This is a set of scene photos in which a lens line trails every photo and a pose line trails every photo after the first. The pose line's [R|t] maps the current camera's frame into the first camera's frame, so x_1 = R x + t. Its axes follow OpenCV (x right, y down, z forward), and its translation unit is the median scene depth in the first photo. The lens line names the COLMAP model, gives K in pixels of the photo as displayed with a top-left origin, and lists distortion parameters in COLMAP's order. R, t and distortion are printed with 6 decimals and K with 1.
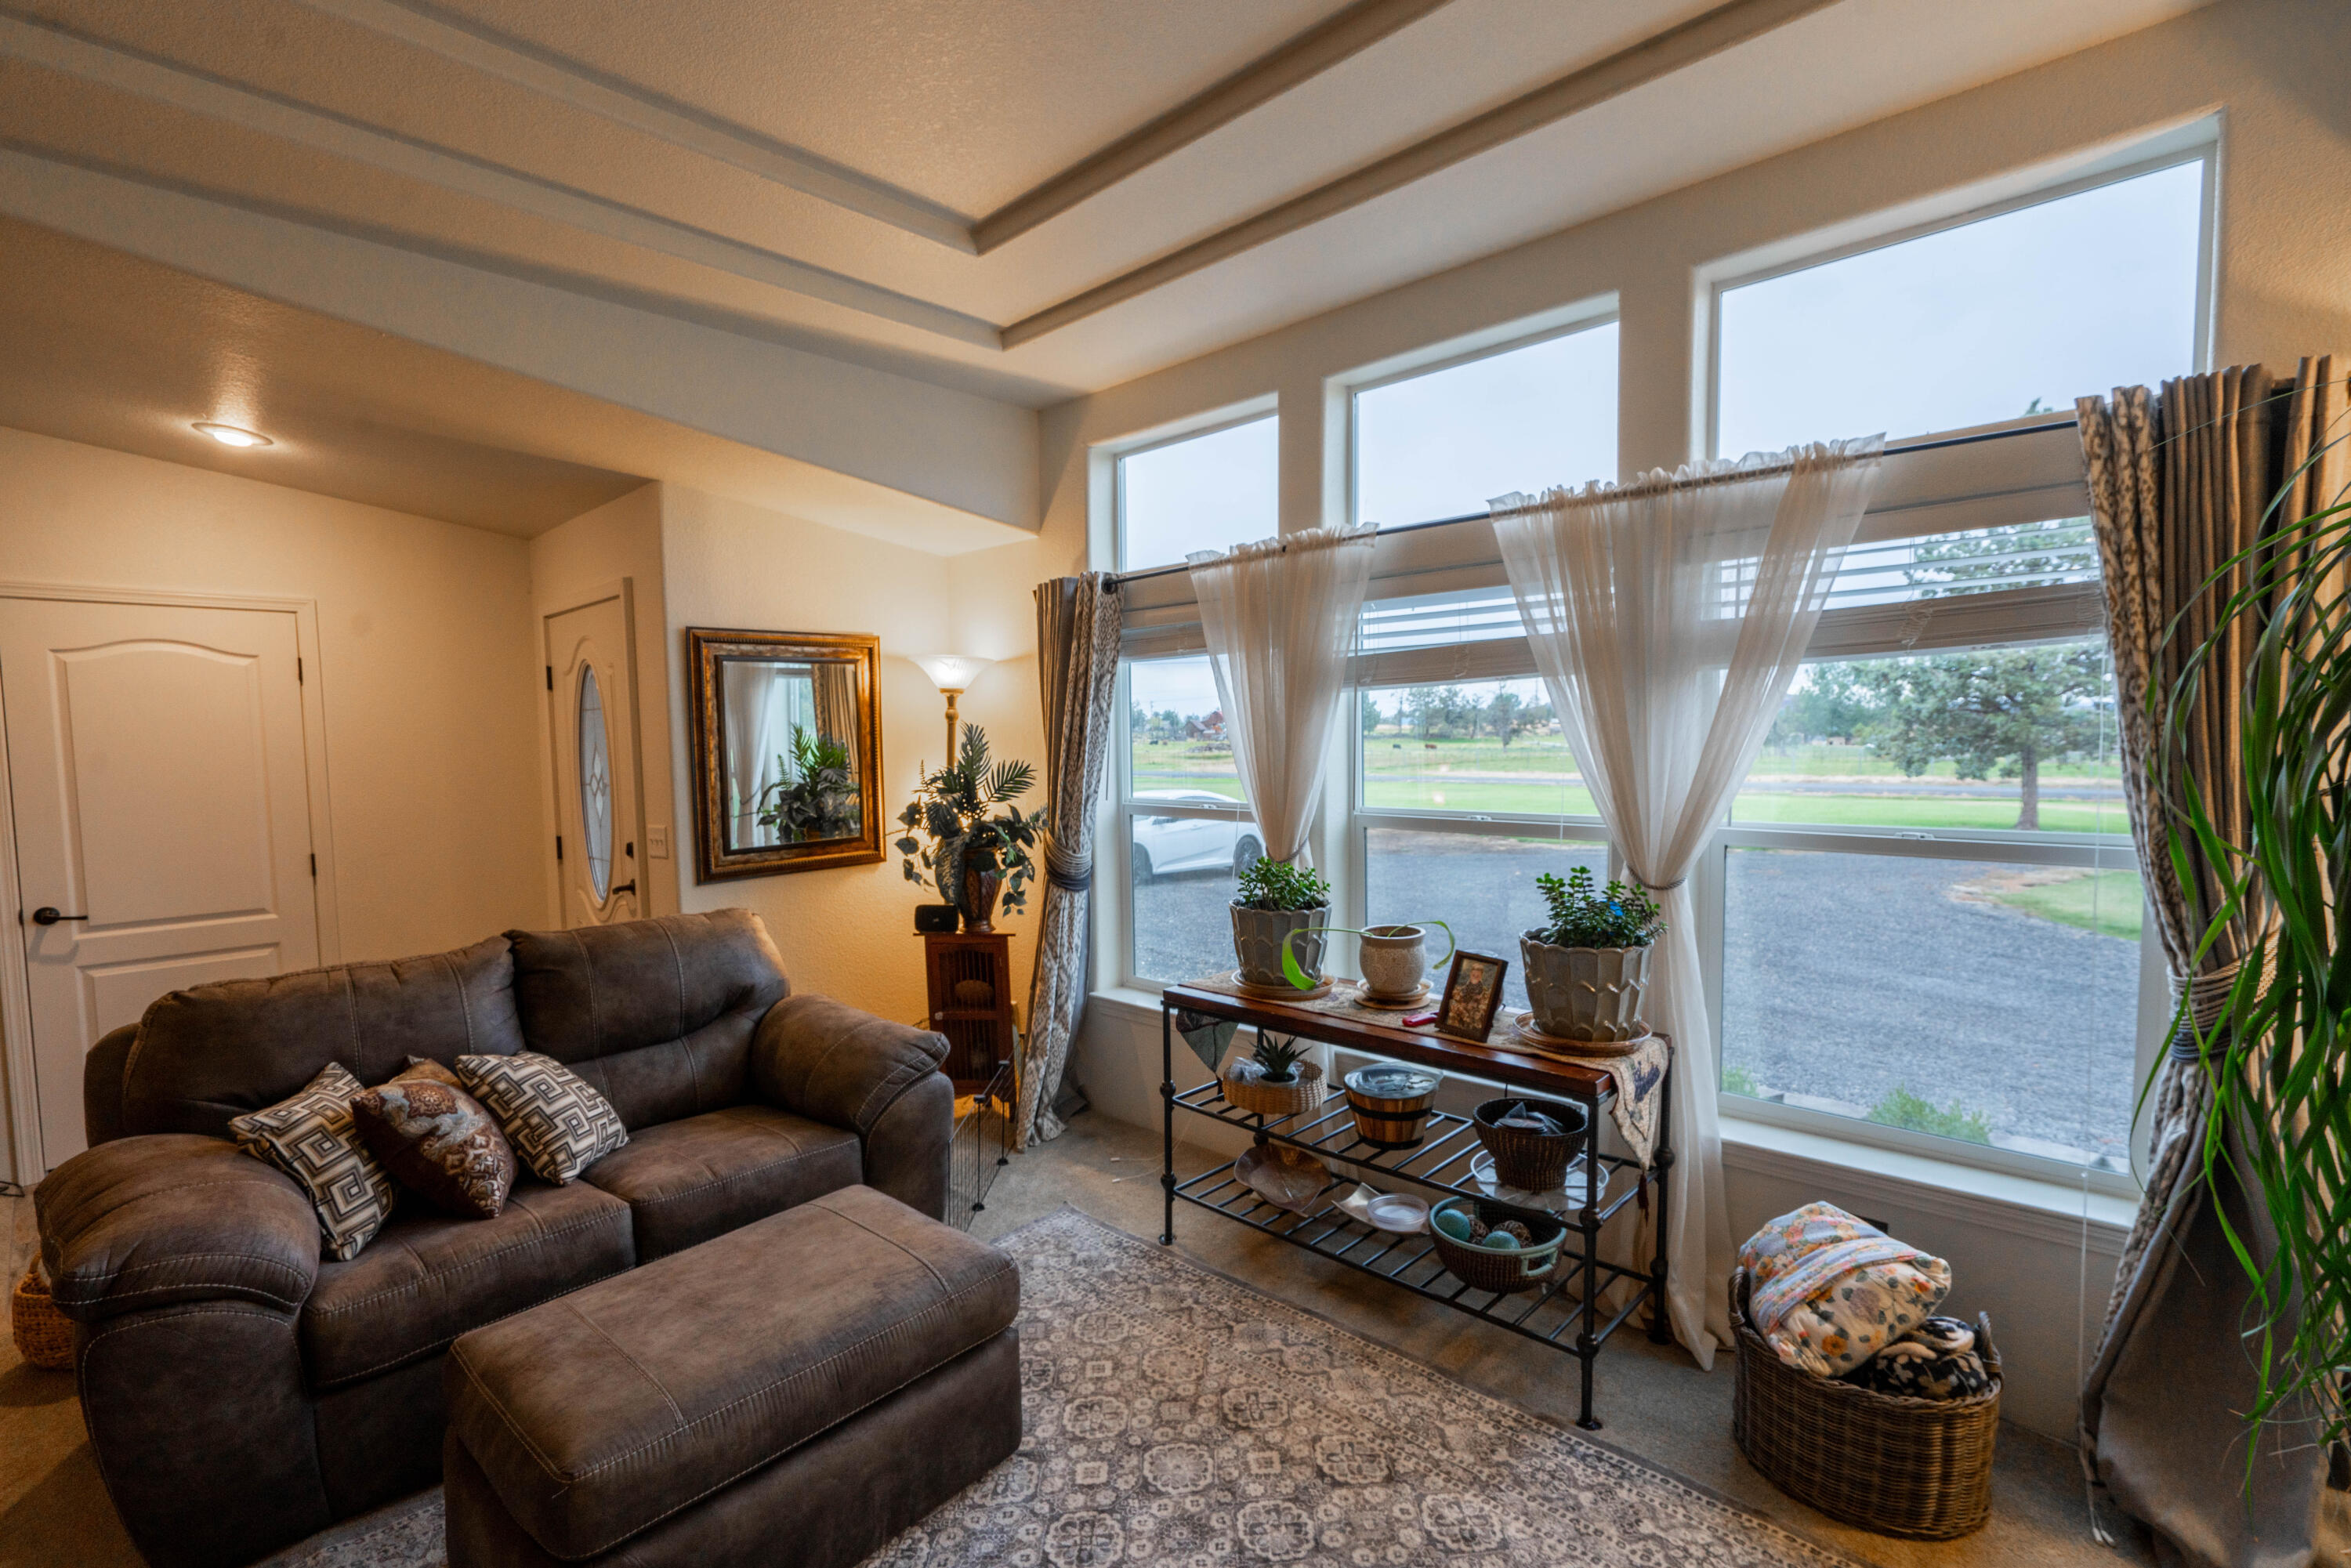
lens RADIAL K [[1067.8, 0, 1170.5], [0, 1067.8, 802.3], [0, 0, 1]] dist [0.000405, 0.000697]
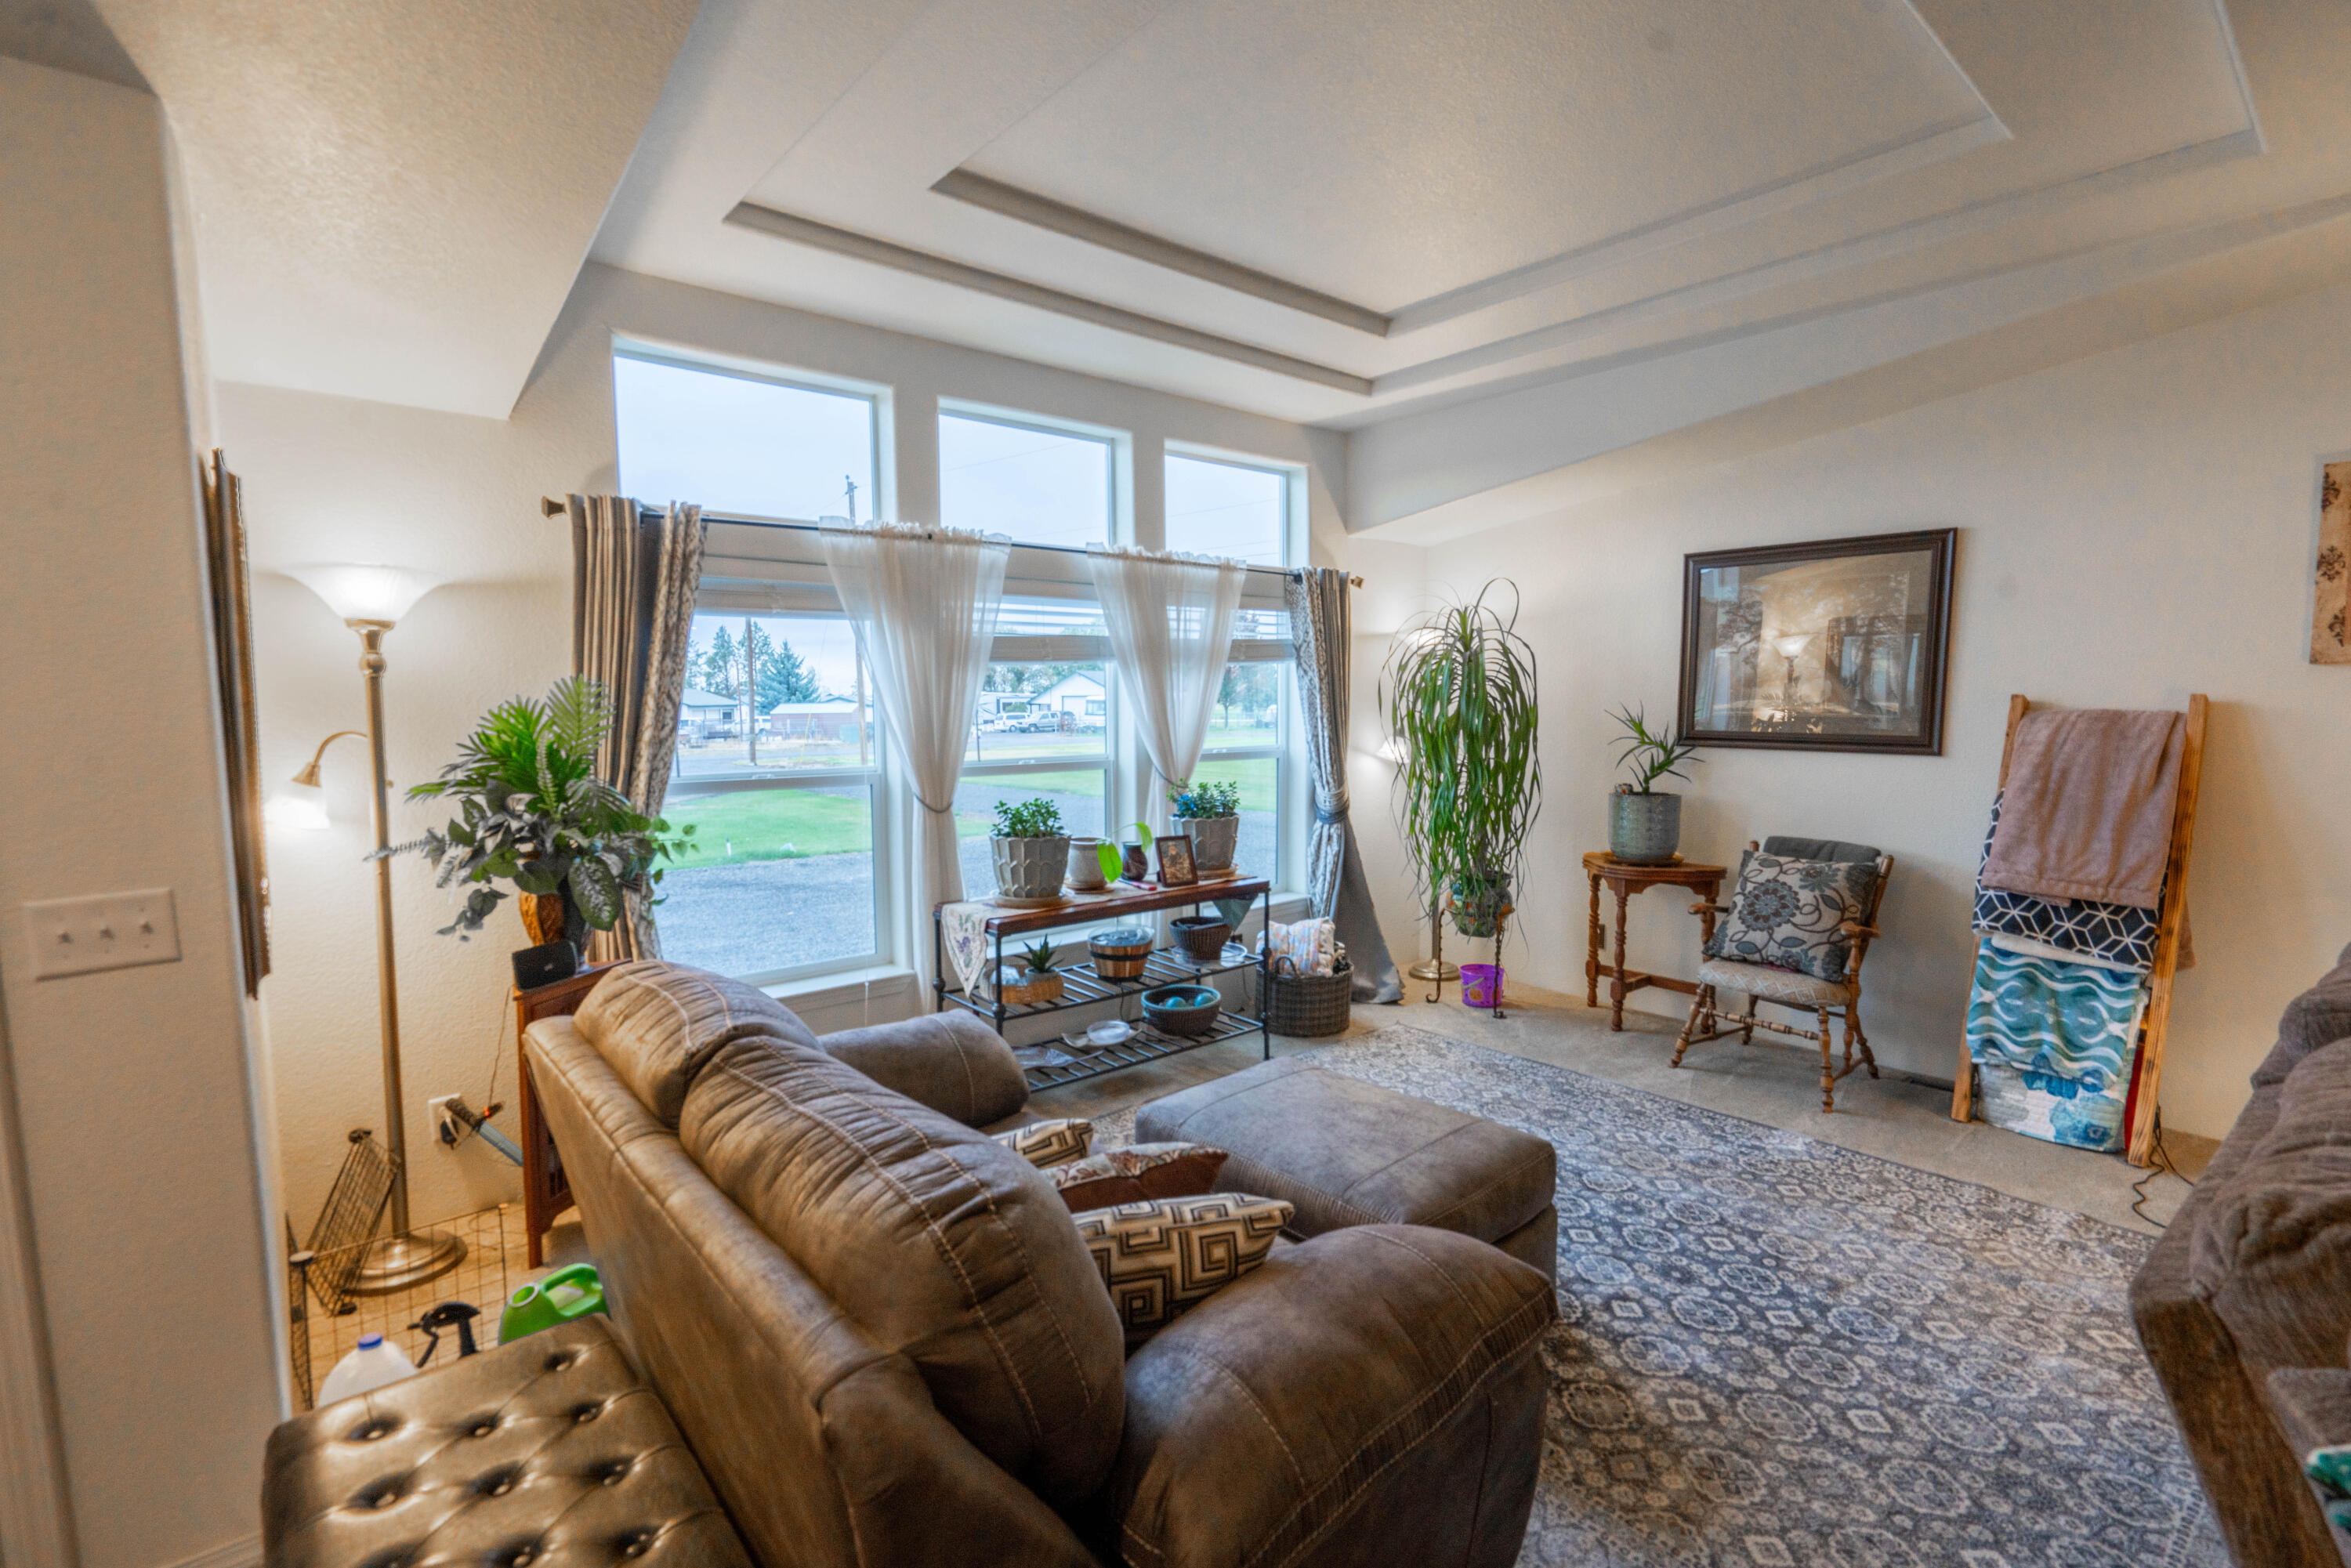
lens RADIAL K [[1067.8, 0, 1170.5], [0, 1067.8, 802.3], [0, 0, 1]] dist [0.000405, 0.000697]
pose [[0.103817, -0.079917, 0.991380, -1.102107], [0.070399, 0.994857, 0.072825, -0.022133], [-0.992102, 0.062232, 0.108910, 0.695148]]
